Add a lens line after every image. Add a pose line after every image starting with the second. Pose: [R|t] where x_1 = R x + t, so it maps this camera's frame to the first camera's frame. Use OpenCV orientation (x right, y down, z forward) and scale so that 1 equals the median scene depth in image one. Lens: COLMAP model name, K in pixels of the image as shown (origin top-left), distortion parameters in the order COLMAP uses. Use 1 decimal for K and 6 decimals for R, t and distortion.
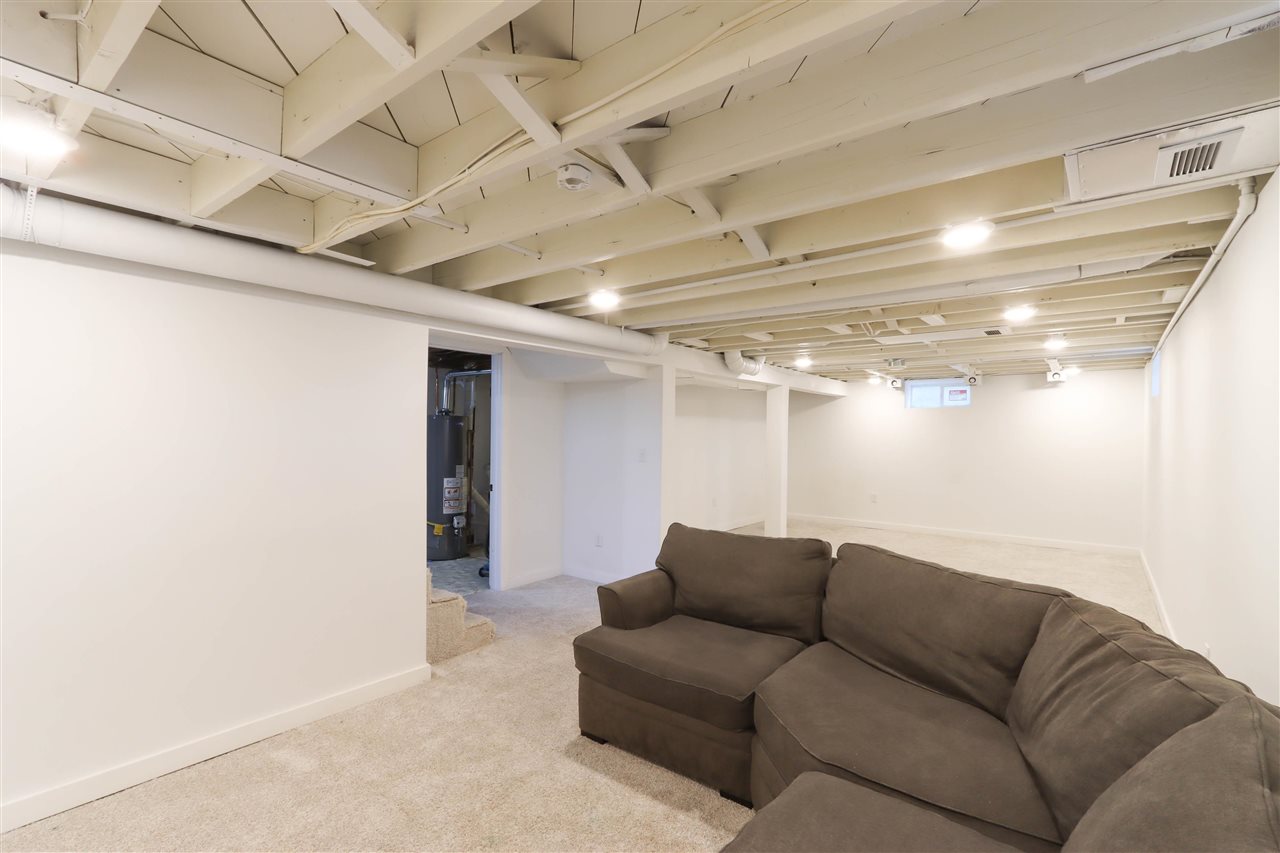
lens RADIAL K [[571.5, 0, 610.5], [0, 571.5, 432.0], [0, 0, 1]] dist [-0.002072, -0.000278]
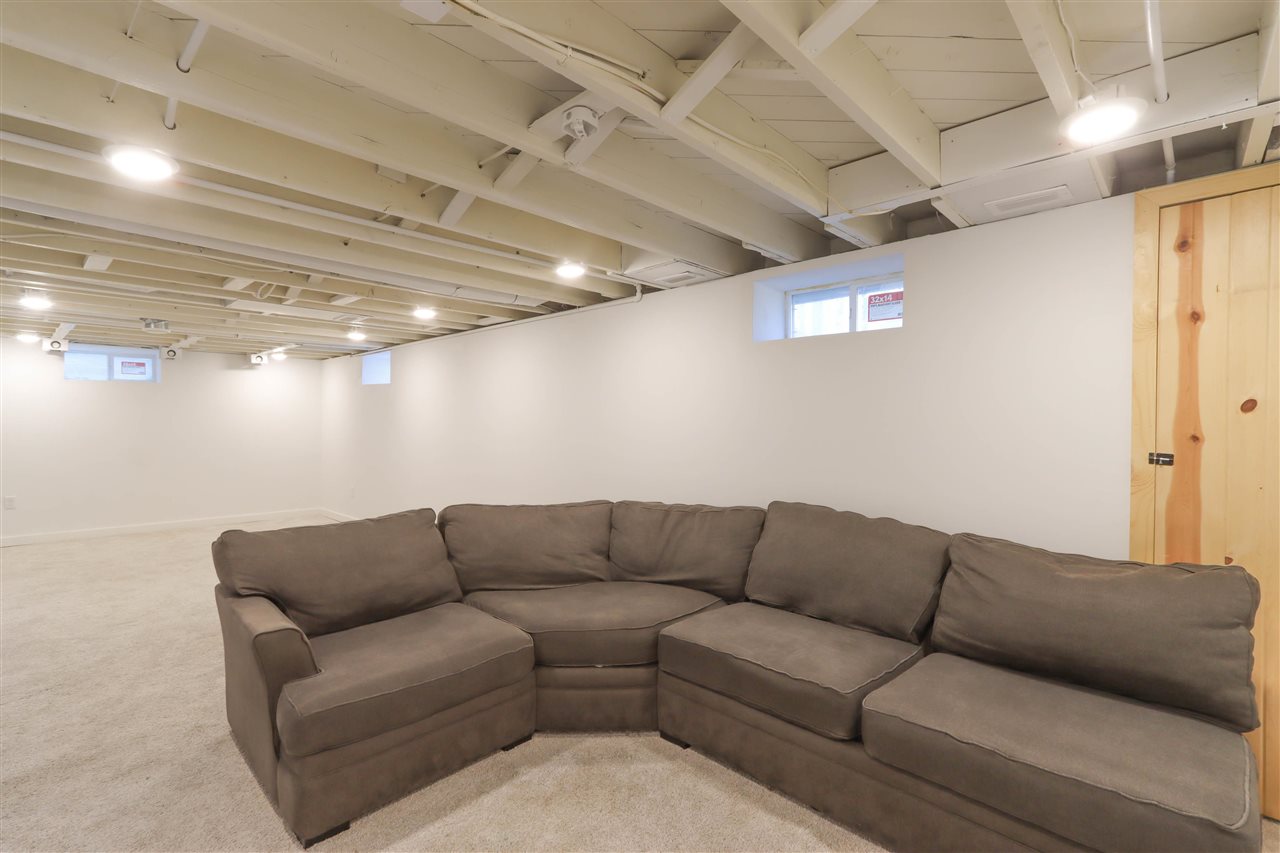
lens RADIAL K [[593.9, 0, 641.3], [0, 593.9, 432.2], [0, 0, 1]] dist [-0.002822, 0.000214]
pose [[0.078744, -0.022497, 0.996641, -0.259183], [-0.004080, 0.999730, 0.022889, 0.009640], [-0.996887, -0.005868, 0.078631, 0.206200]]
